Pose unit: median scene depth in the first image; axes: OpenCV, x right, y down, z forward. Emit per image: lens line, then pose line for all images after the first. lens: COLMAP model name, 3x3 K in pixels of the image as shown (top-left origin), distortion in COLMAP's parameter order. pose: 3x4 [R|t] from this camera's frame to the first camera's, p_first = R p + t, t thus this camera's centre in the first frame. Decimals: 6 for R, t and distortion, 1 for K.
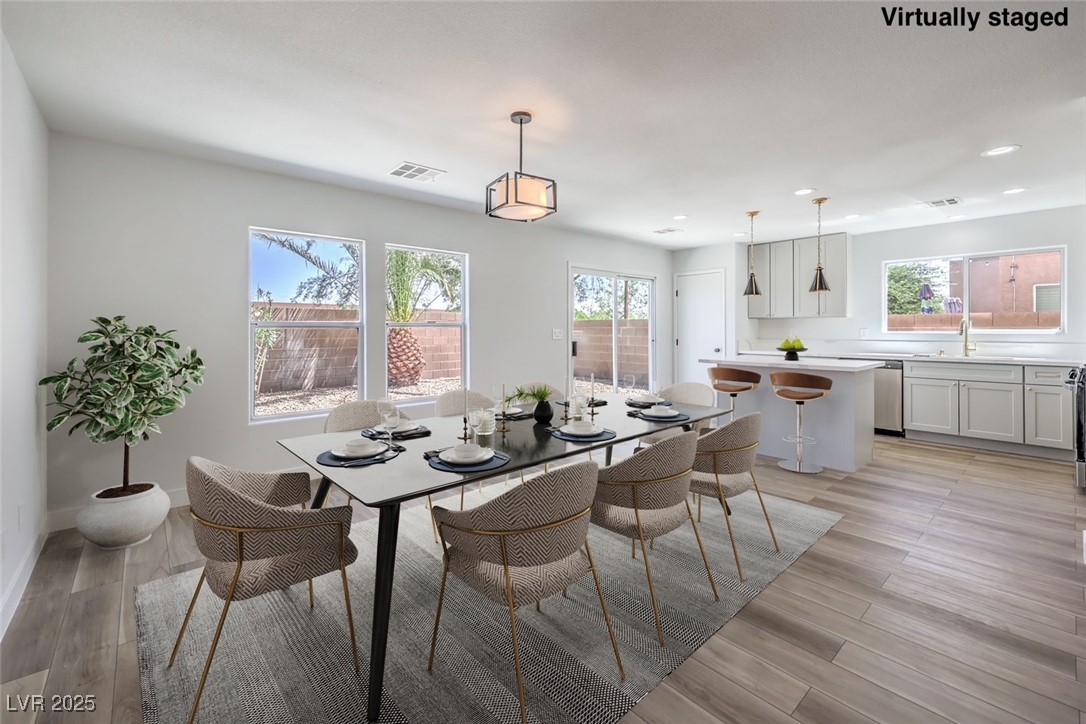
lens RADIAL K [[453.1, 0, 536.9], [0, 453.1, 329.8], [0, 0, 1]] dist [0.000789, -0.000037]
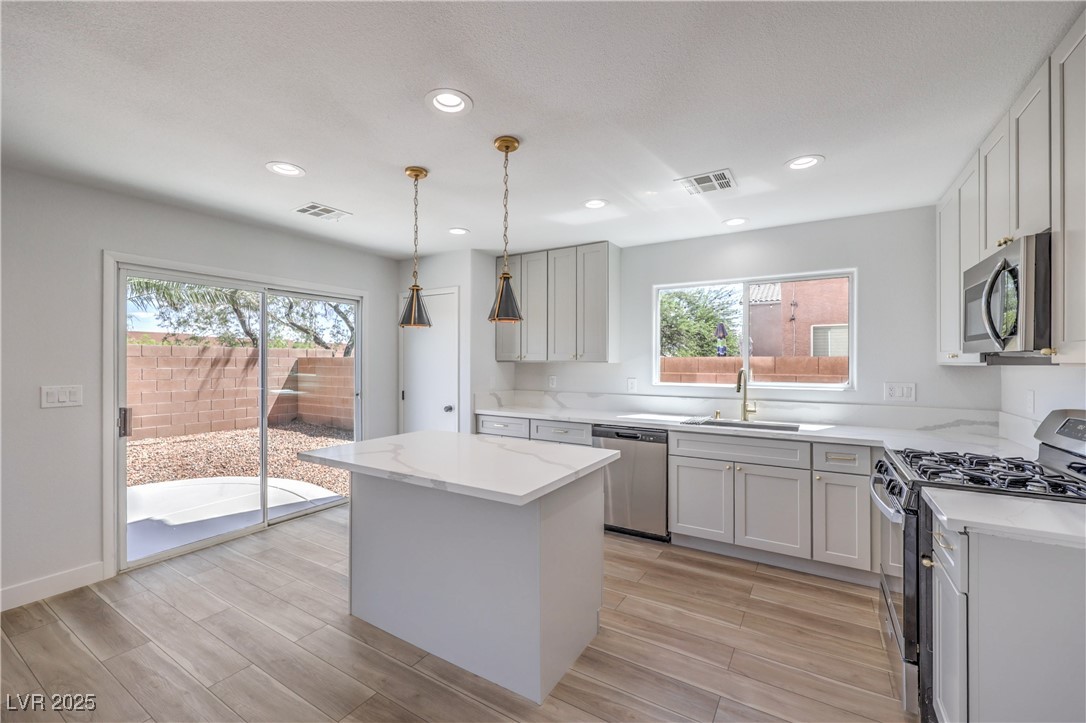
lens RADIAL K [[444.6, 0, 543.0], [0, 444.6, 361.5], [0, 0, 1]] dist [0.002908, 0.000339]
pose [[0.953337, 0.003813, 0.301883, 0.426391], [-0.003520, 0.999993, -0.001513, -0.031549], [-0.301887, 0.000380, 0.953344, 0.422934]]
